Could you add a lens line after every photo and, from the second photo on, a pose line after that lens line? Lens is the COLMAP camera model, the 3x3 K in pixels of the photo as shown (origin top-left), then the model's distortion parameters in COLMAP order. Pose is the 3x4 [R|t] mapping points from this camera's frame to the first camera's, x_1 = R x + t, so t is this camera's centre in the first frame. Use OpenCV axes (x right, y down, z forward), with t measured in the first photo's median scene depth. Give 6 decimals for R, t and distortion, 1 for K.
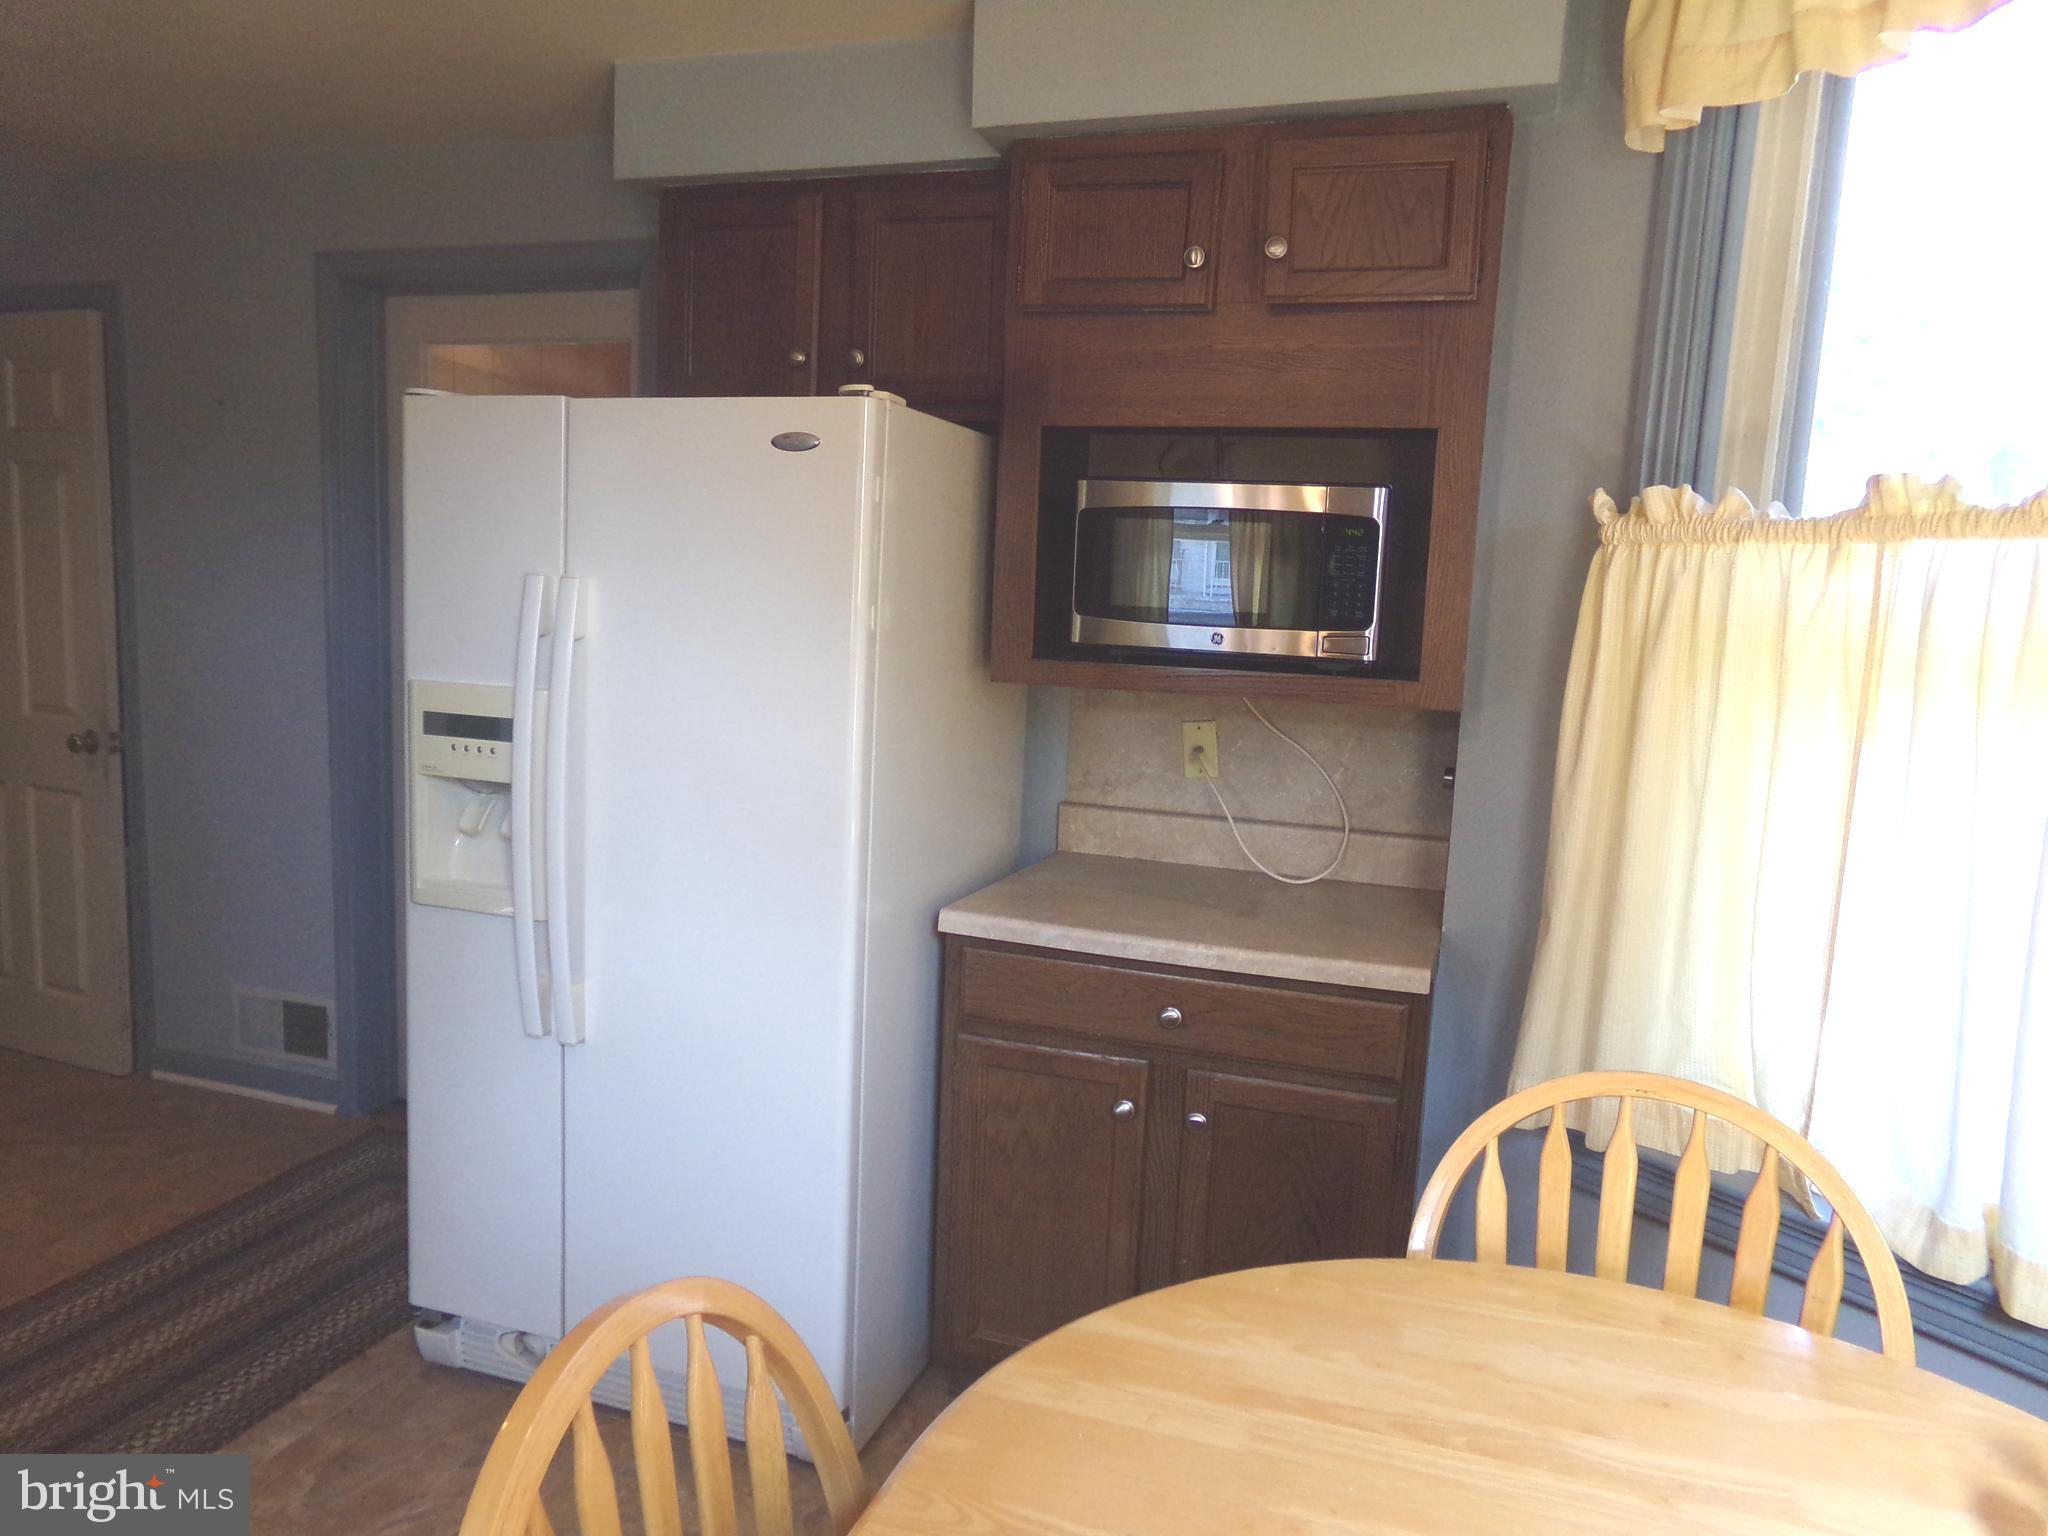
lens RADIAL K [[1415.4, 0, 1018.7], [0, 1415.4, 774.1], [0, 0, 1]] dist [-0.059764, 0.103768]
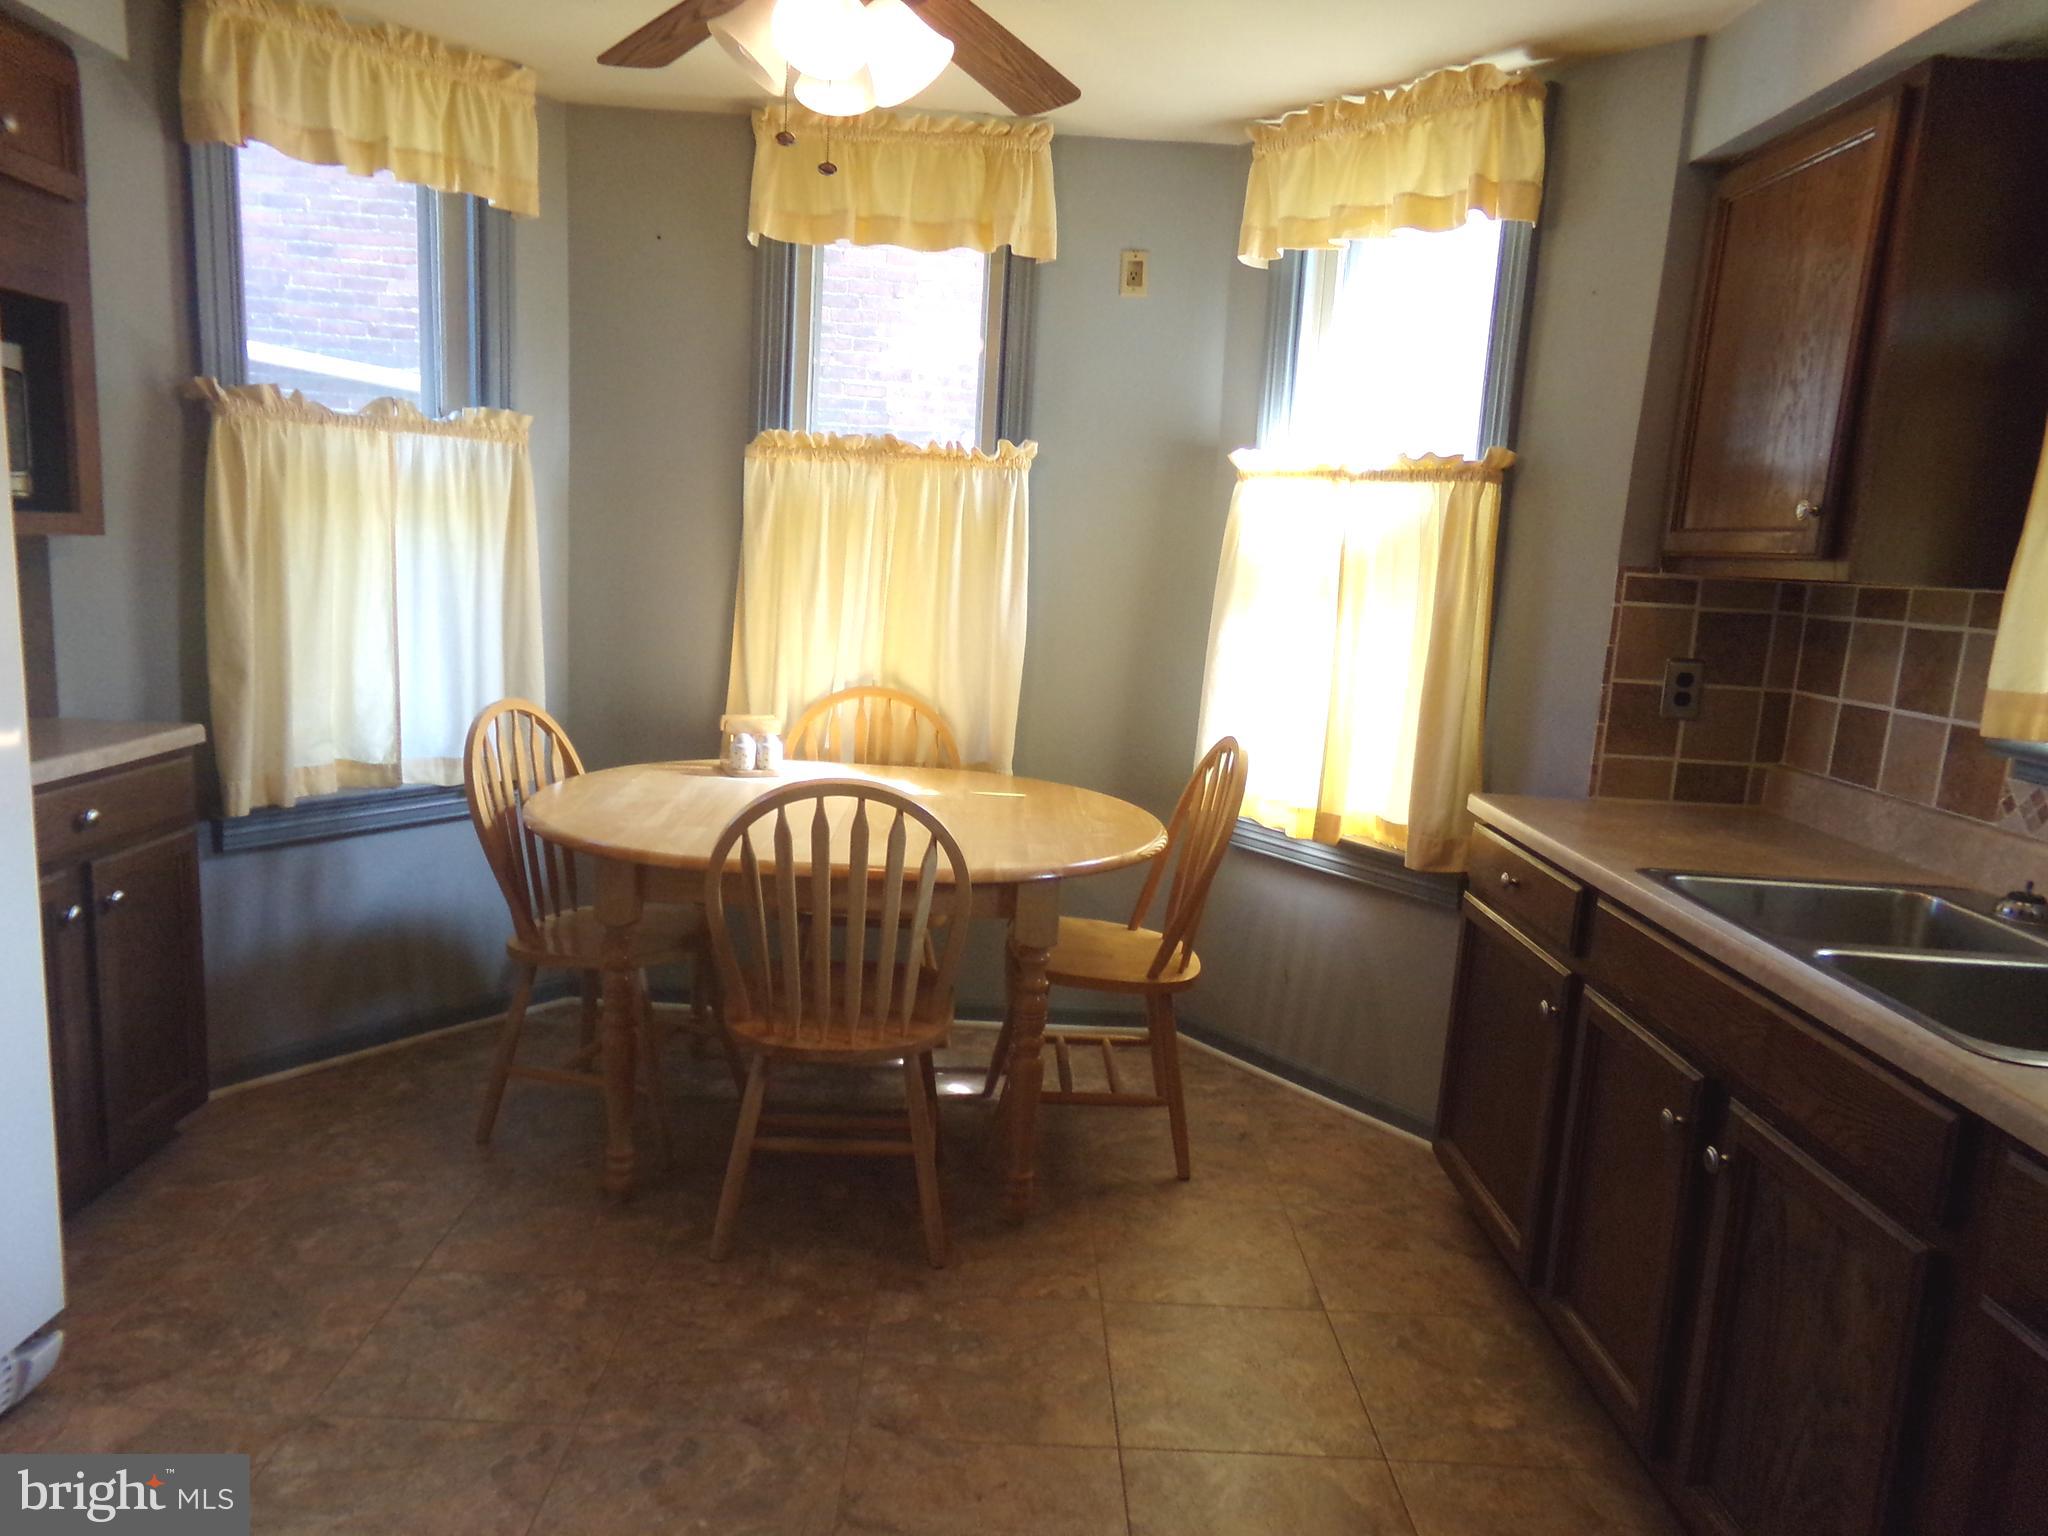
lens RADIAL K [[1415.4, 0, 1016.7], [0, 1415.4, 776.2], [0, 0, 1]] dist [-0.059764, 0.103768]
pose [[-0.351003, -0.221136, 0.909888, -1.193107], [0.043062, 0.966874, 0.251597, -0.117698], [-0.935384, 0.127493, -0.329853, 0.667683]]
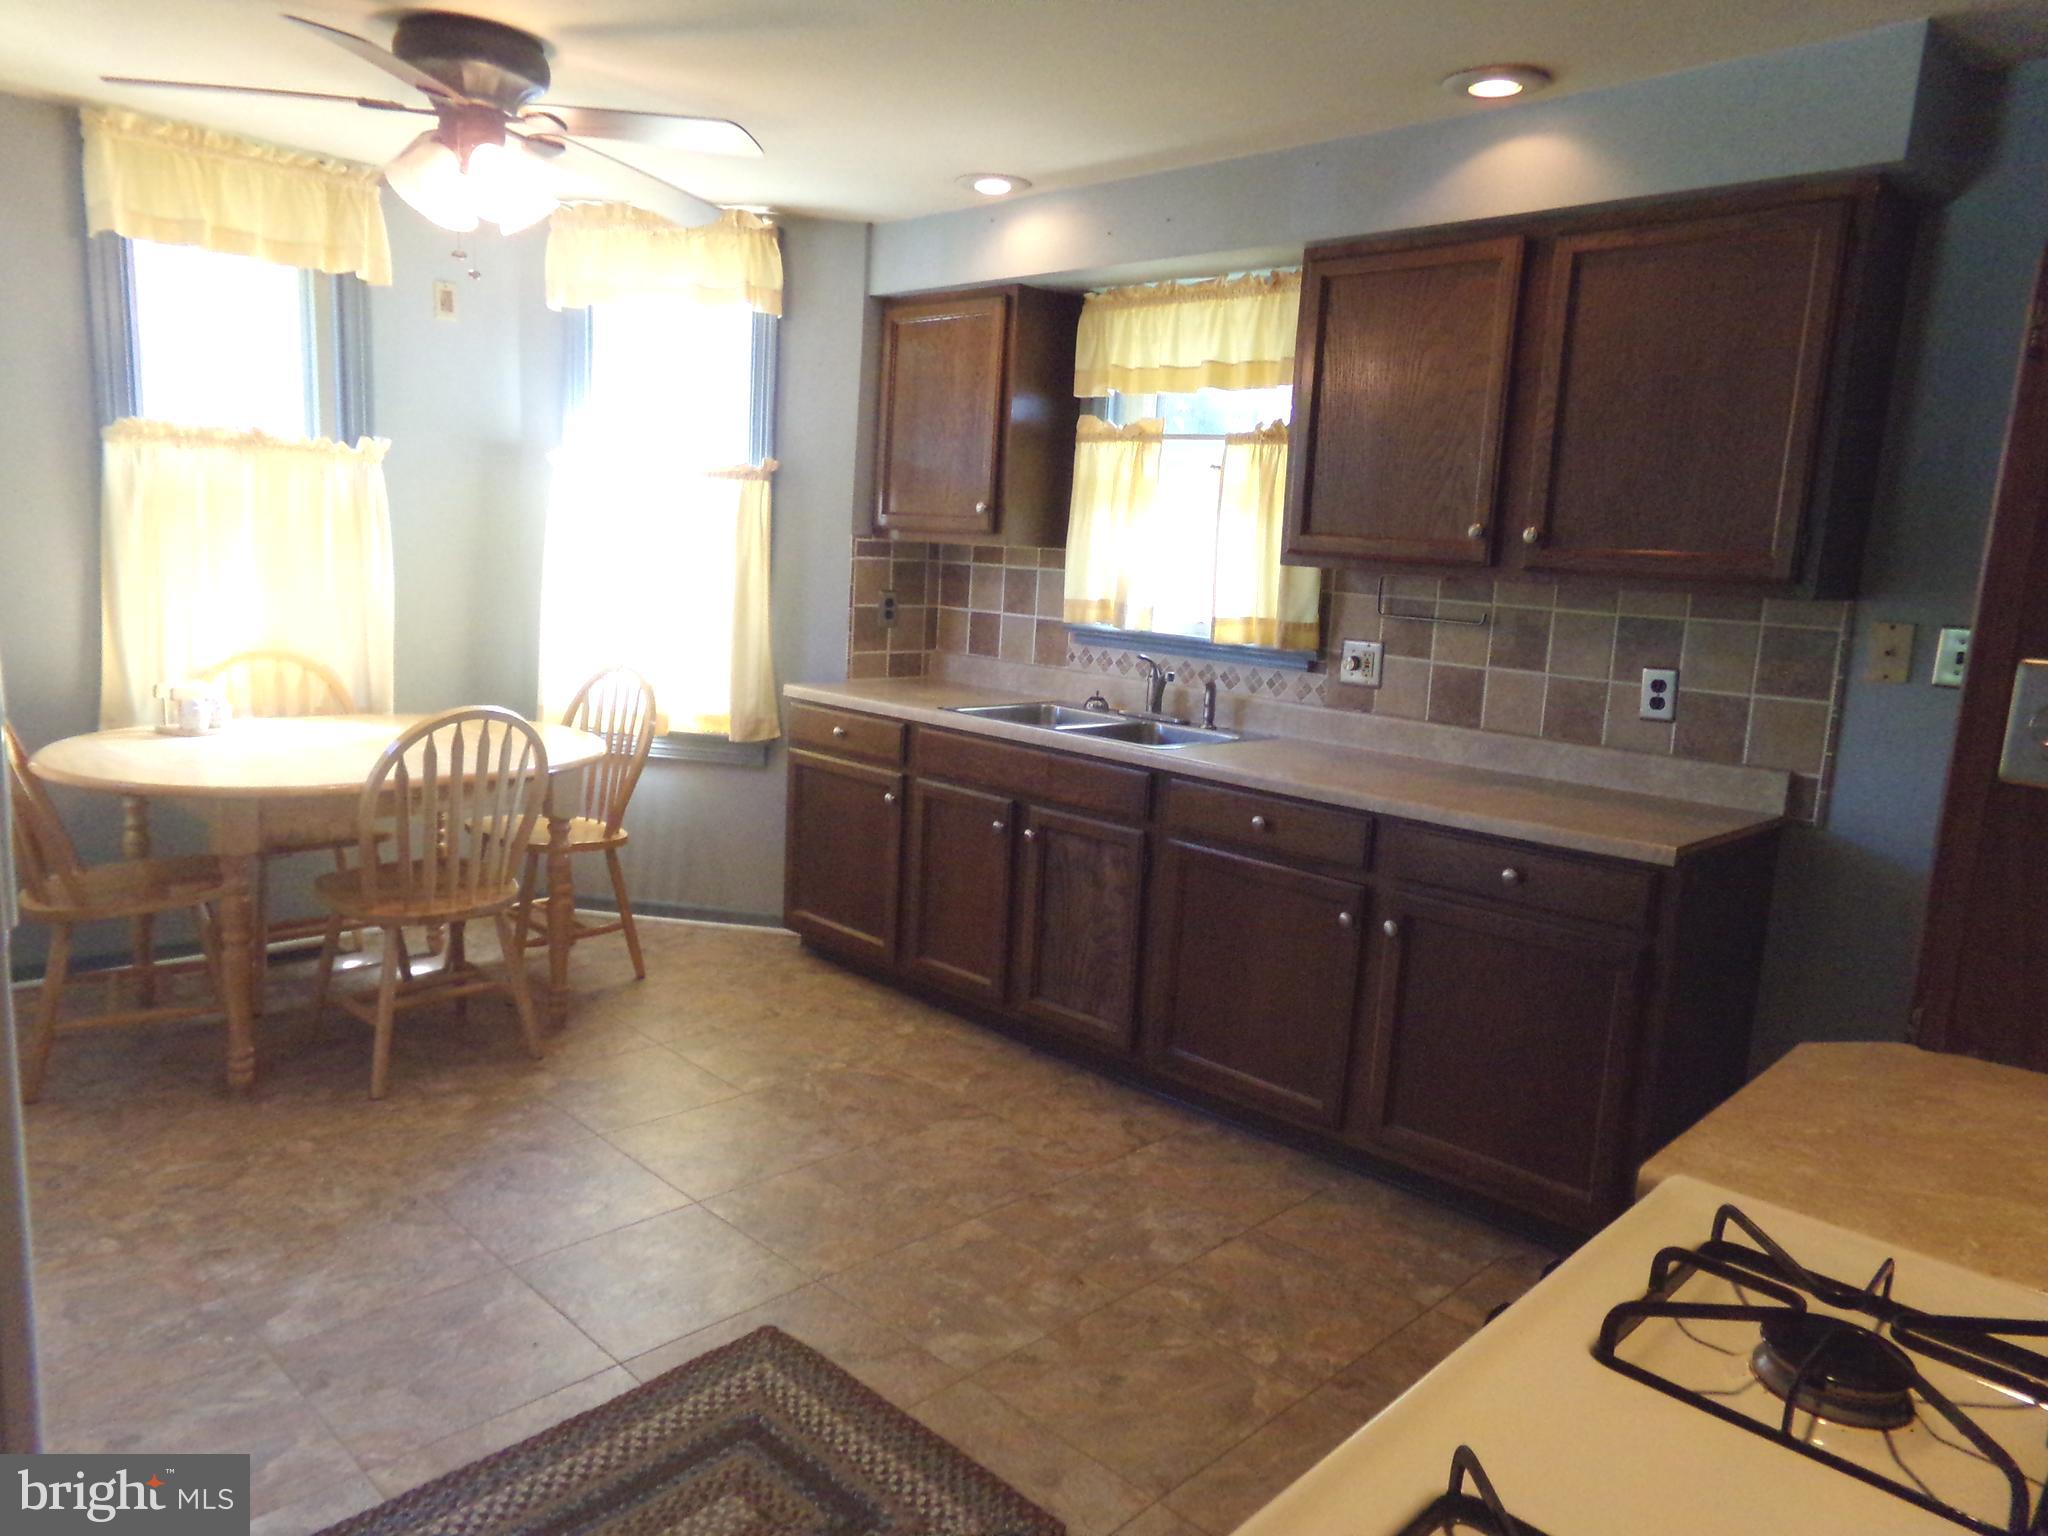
lens RADIAL K [[1415.4, 0, 1035.4], [0, 1415.4, 774.4], [0, 0, 1]] dist [-0.059764, 0.103768]
pose [[-0.910425, -0.159324, 0.381763, -1.281590], [-0.044938, 0.955487, 0.291592, -0.243872], [-0.411227, 0.248317, -0.877058, 1.536552]]
